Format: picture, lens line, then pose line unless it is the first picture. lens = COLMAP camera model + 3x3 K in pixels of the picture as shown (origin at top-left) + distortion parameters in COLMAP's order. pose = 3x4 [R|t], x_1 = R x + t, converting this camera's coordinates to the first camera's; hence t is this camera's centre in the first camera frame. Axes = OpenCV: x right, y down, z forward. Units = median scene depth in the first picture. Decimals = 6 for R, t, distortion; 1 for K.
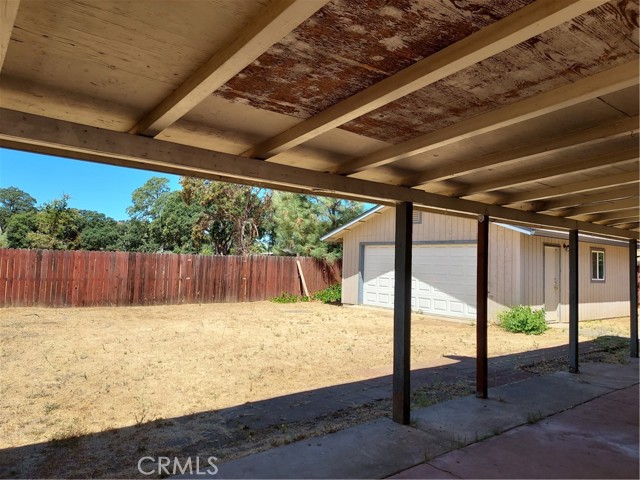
lens RADIAL K [[456.8, 0, 321.9], [0, 456.8, 233.2], [0, 0, 1]] dist [0.066997, -0.054502]
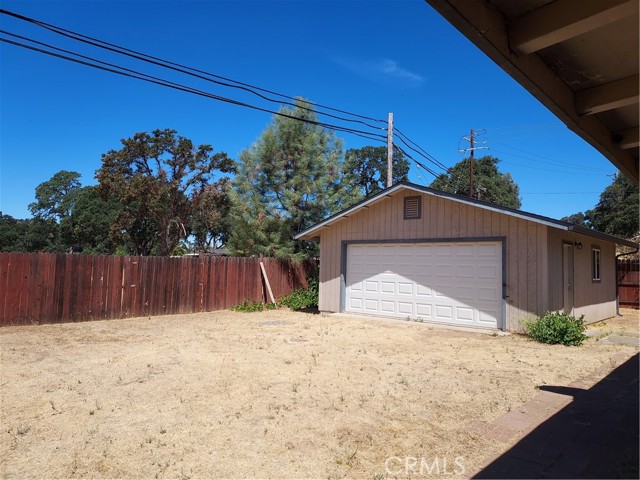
lens RADIAL K [[456.8, 0, 321.9], [0, 456.8, 233.2], [0, 0, 1]] dist [0.066997, -0.054502]
pose [[0.986325, 0.001060, 0.164810, -0.088564], [-0.001010, 0.999999, -0.000388, 0.005464], [-0.164810, 0.000216, 0.986325, 0.130043]]
